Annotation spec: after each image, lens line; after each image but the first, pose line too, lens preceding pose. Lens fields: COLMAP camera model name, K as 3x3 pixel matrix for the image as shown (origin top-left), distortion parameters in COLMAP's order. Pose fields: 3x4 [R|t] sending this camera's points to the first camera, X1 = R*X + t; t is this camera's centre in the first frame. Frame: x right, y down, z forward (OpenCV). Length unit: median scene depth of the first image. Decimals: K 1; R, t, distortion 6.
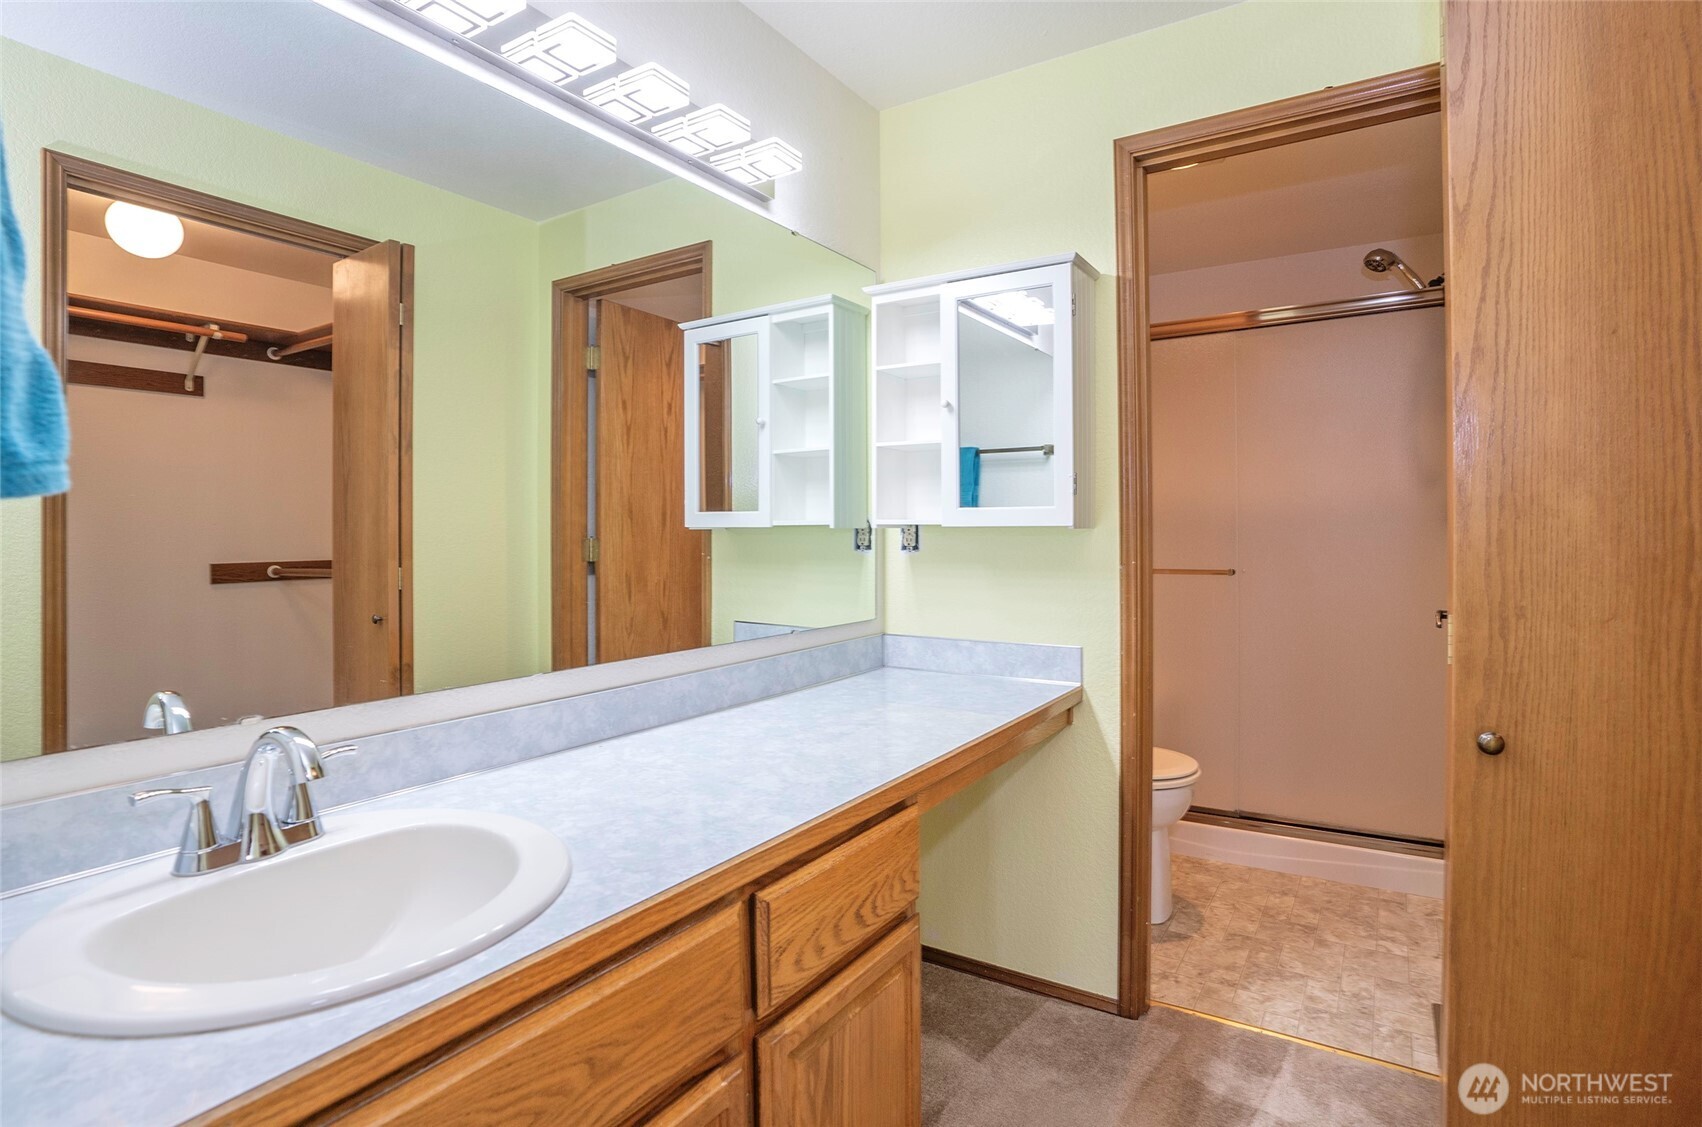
lens RADIAL K [[863.8, 0, 853.1], [0, 863.8, 554.9], [0, 0, 1]] dist [-0.004233, 0.000082]
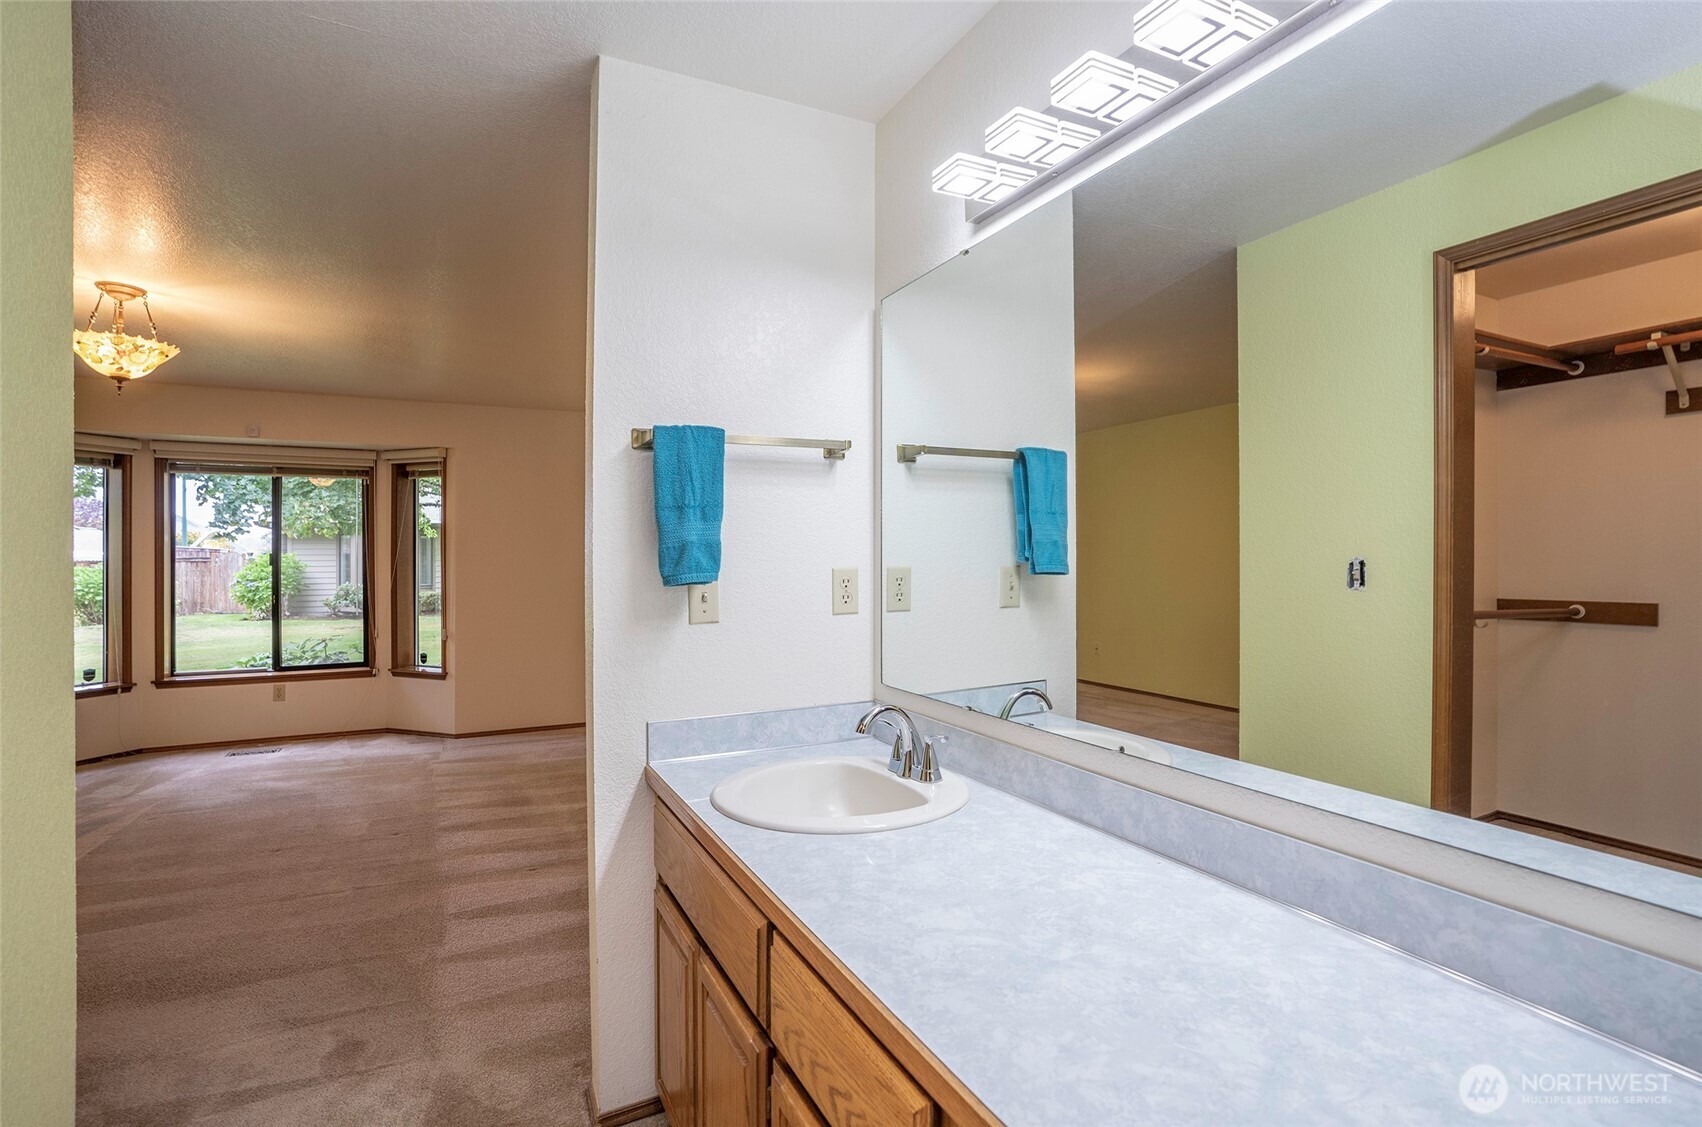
lens RADIAL K [[791.5, 0, 868.9], [0, 791.5, 555.3], [0, 0, 1]] dist [-0.018299, 0.000468]
pose [[-0.487073, 0.006244, -0.873339, 0.466297], [-0.007813, 0.999903, 0.011506, -0.077468], [0.873326, 0.012428, -0.486977, 1.013151]]
